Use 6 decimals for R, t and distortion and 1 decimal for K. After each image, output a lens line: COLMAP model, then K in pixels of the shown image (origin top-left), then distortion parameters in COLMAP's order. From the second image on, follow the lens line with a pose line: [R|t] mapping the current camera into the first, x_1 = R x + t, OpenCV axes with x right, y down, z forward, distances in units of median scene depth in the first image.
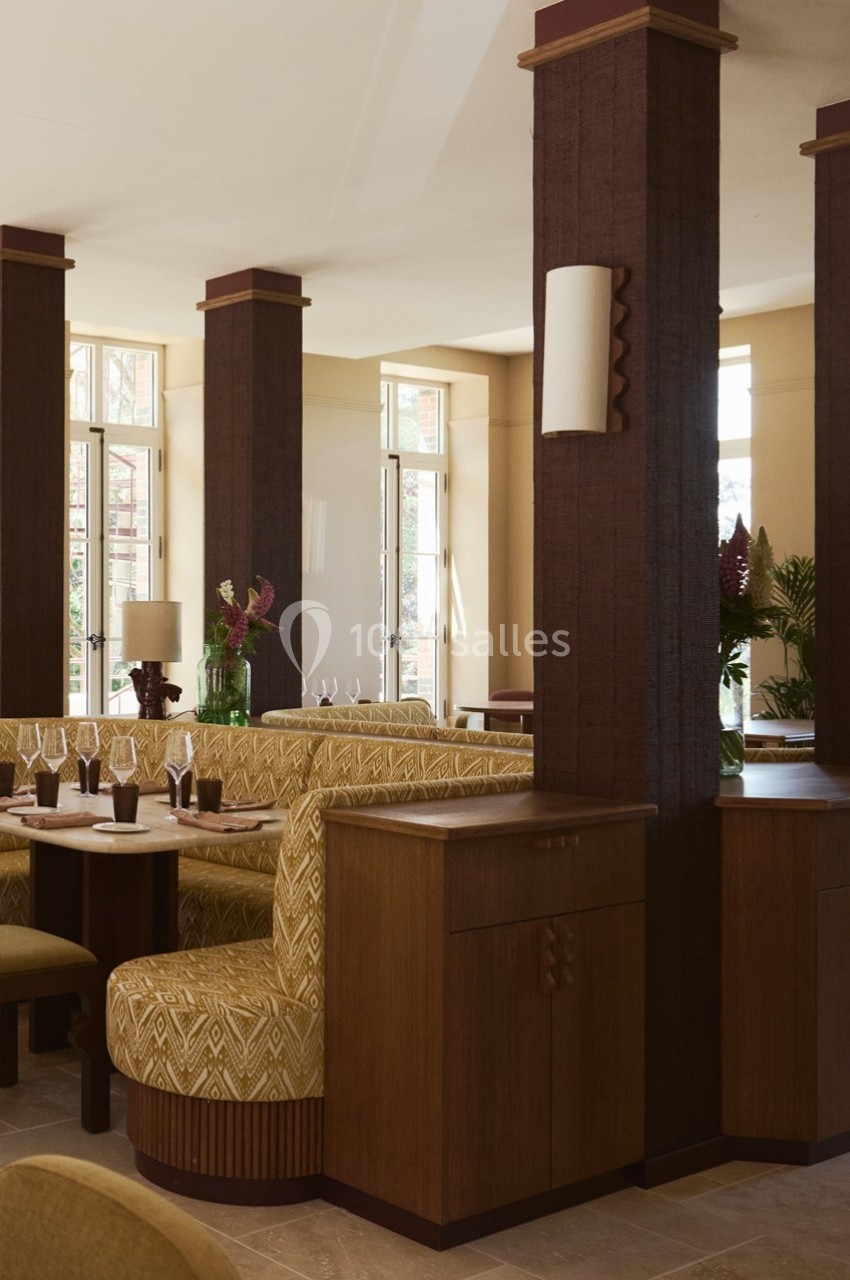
lens RADIAL K [[3099.4, 0, 306.6], [0, 3099.4, 673.8], [0, 0, 1]] dist [-0.012089, 0.000000]
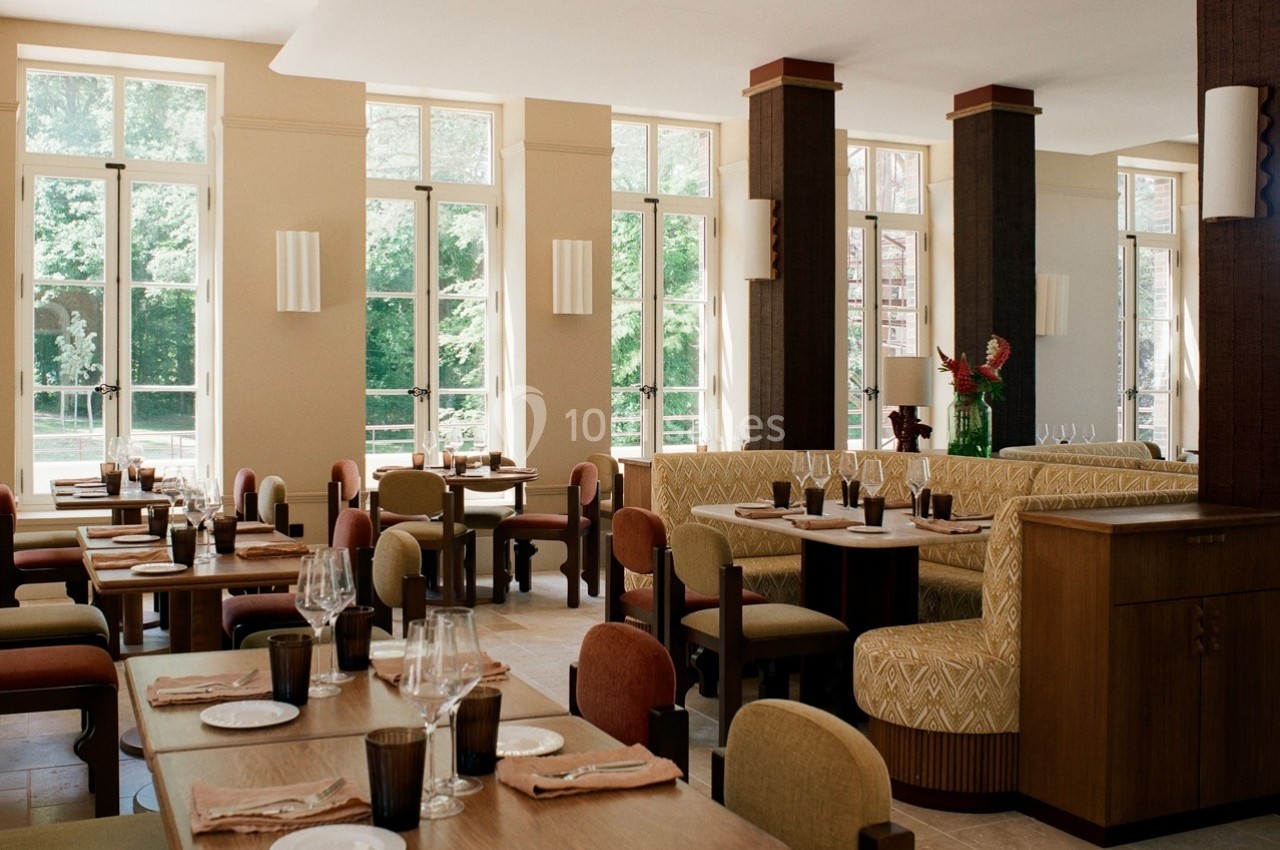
lens RADIAL K [[3600.2, 0, 638.9], [0, 3600.2, 422.6], [0, 0, 1]] dist [0.018485, 0.000000]
pose [[0.986009, -0.001582, -0.166686, 0.090481], [-0.001276, 0.999854, -0.017037, 0.029568], [0.166689, 0.017012, 0.985863, -0.465780]]
